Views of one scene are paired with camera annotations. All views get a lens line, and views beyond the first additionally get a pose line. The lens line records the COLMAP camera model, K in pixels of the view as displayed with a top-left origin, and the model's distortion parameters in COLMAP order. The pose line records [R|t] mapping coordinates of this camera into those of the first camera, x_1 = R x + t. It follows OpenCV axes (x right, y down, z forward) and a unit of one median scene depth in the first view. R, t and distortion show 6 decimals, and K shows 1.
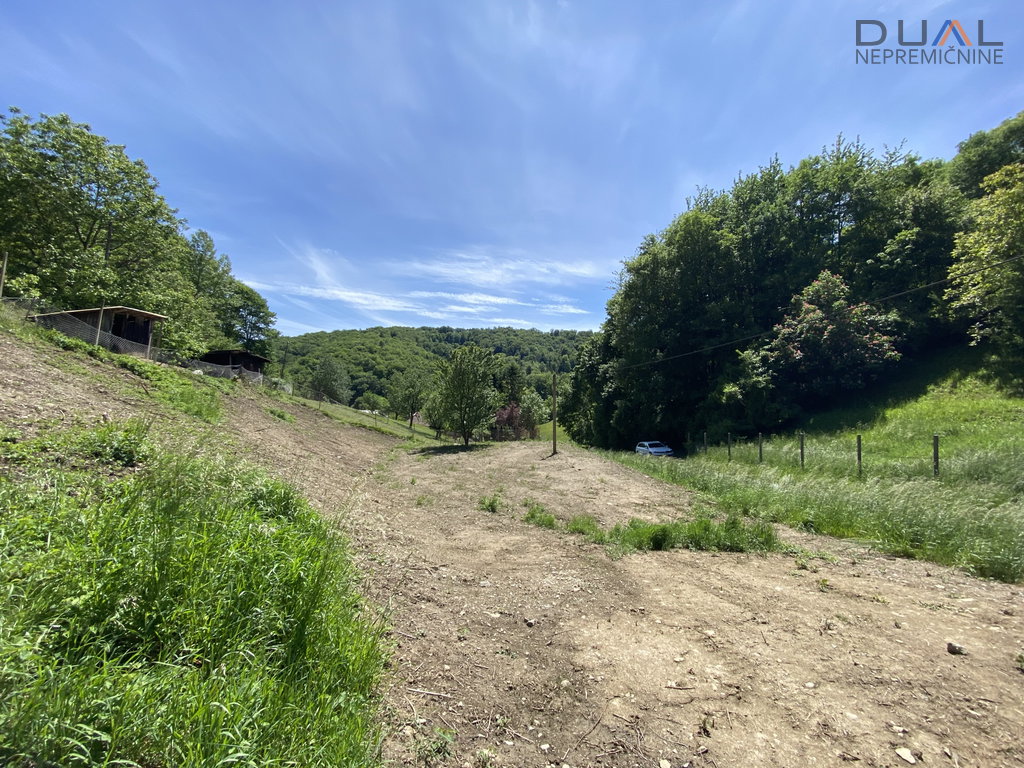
lens RADIAL K [[412.7, 0, 516.9], [0, 412.7, 383.3], [0, 0, 1]] dist [0.013044, -0.016445]
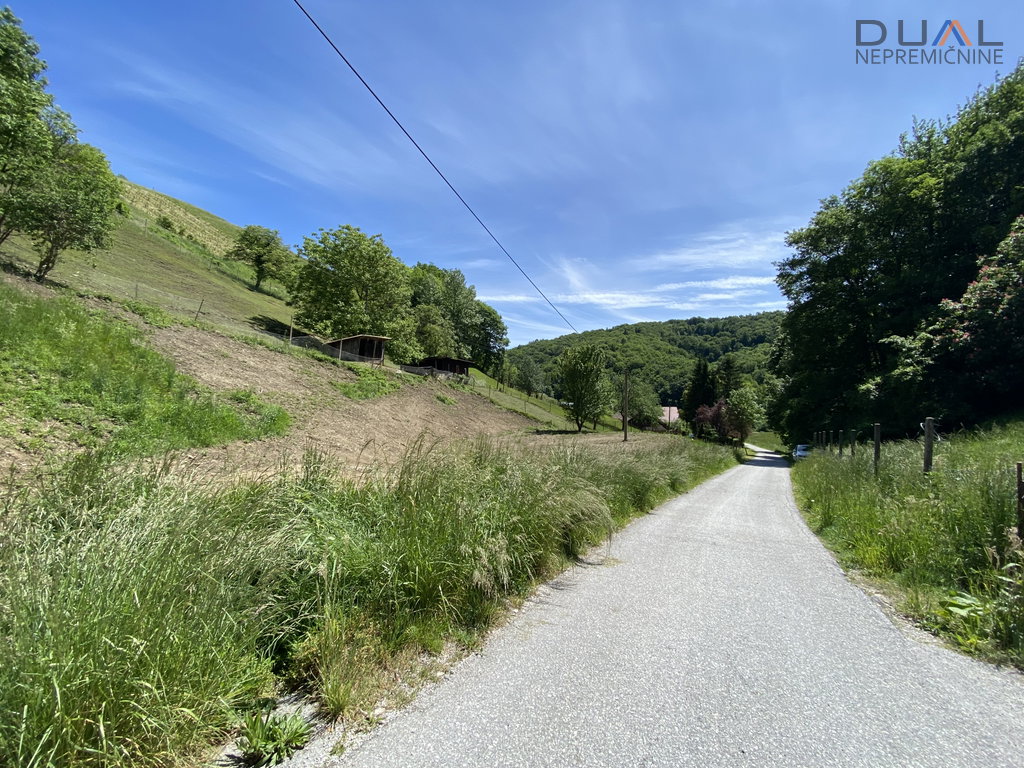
lens RADIAL K [[412.7, 0, 515.2], [0, 412.7, 380.3], [0, 0, 1]] dist [0.013044, -0.016445]
pose [[0.824729, -0.008015, -0.565471, 0.353770], [0.009473, 0.999955, -0.000358, 0.007719], [0.565448, -0.005061, 0.824768, -0.053523]]
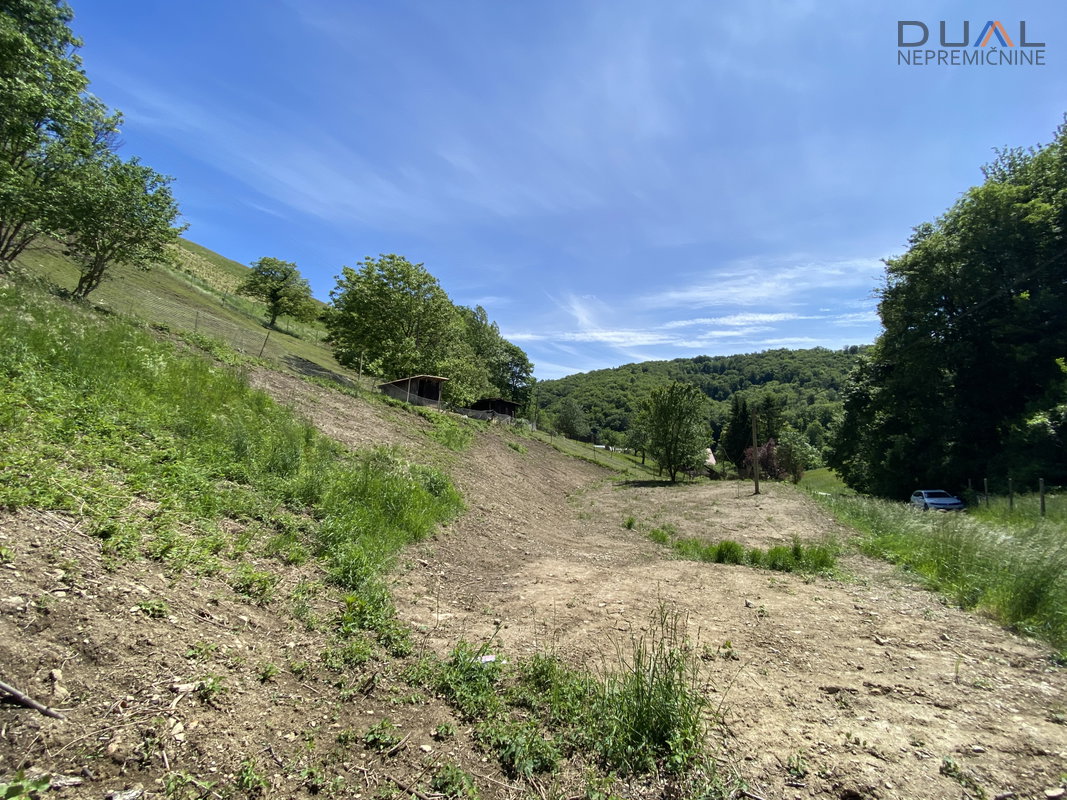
lens RADIAL K [[430.0, 0, 536.6], [0, 430.0, 395.2], [0, 0, 1]] dist [0.013044, -0.016445]
pose [[0.850924, -0.054638, -0.522440, 0.142577], [0.025668, 0.997713, -0.062537, -0.001065], [0.524662, 0.039804, 0.850380, -0.080953]]
